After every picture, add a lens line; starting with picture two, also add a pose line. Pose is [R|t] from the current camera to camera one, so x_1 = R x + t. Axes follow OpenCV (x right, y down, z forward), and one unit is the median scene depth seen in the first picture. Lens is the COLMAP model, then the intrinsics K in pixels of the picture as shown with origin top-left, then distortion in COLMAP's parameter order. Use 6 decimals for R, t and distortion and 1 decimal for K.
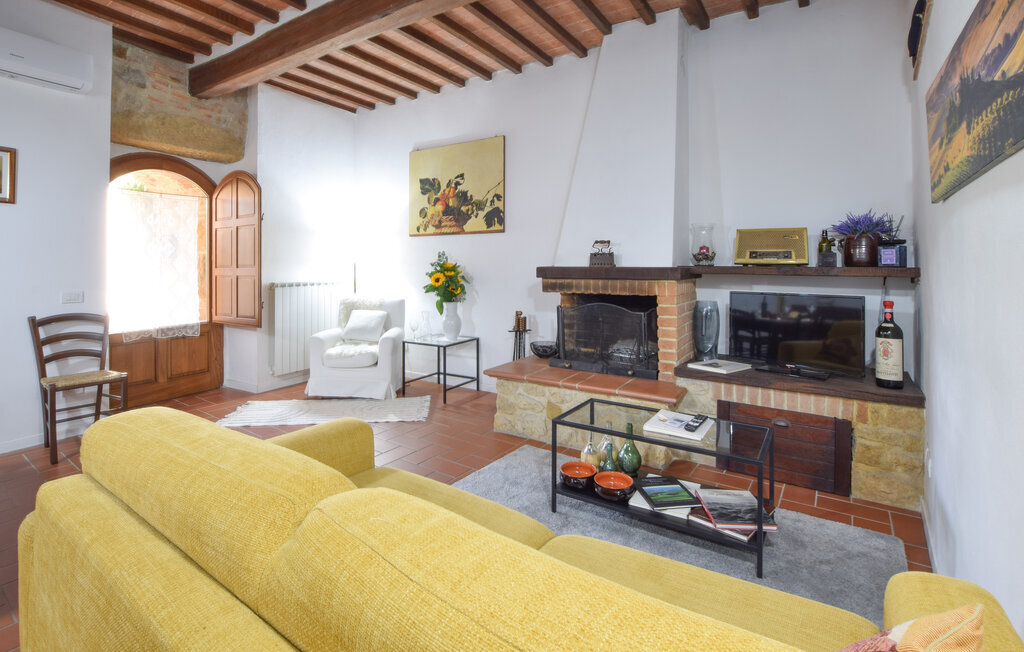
lens RADIAL K [[456.6, 0, 510.9], [0, 456.6, 269.0], [0, 0, 1]] dist [-0.009326, 0.000392]
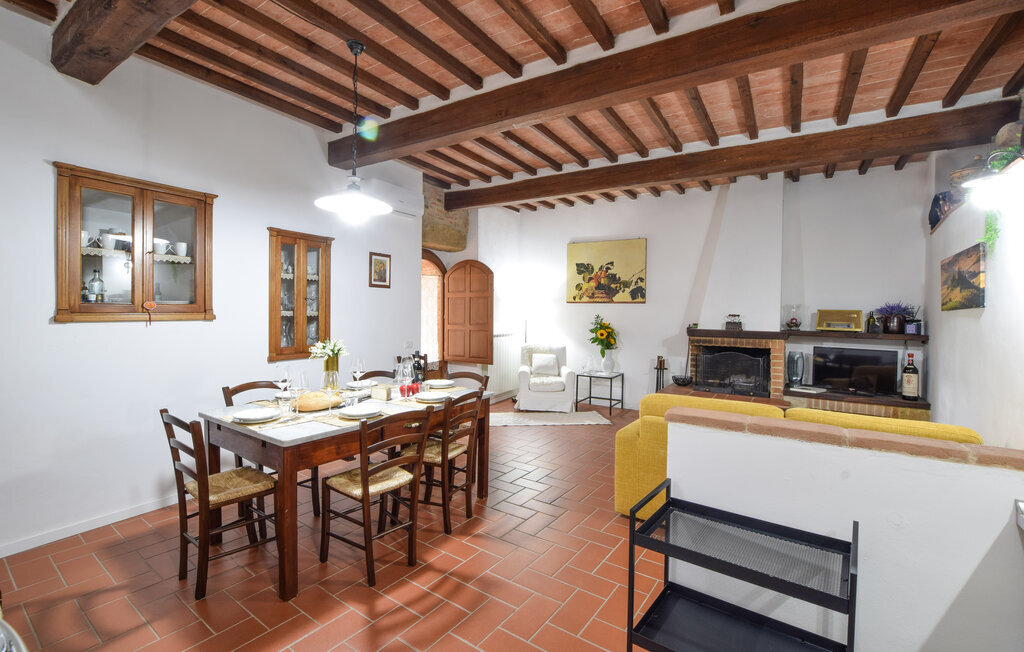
lens RADIAL K [[436.3, 0, 511.9], [0, 436.3, 327.3], [0, 0, 1]] dist [-0.004882, -0.000270]
pose [[0.999844, 0.012780, 0.012156, -0.584174], [-0.013155, 0.999425, 0.031262, -0.050561], [-0.011749, -0.031417, 0.999437, -0.533400]]
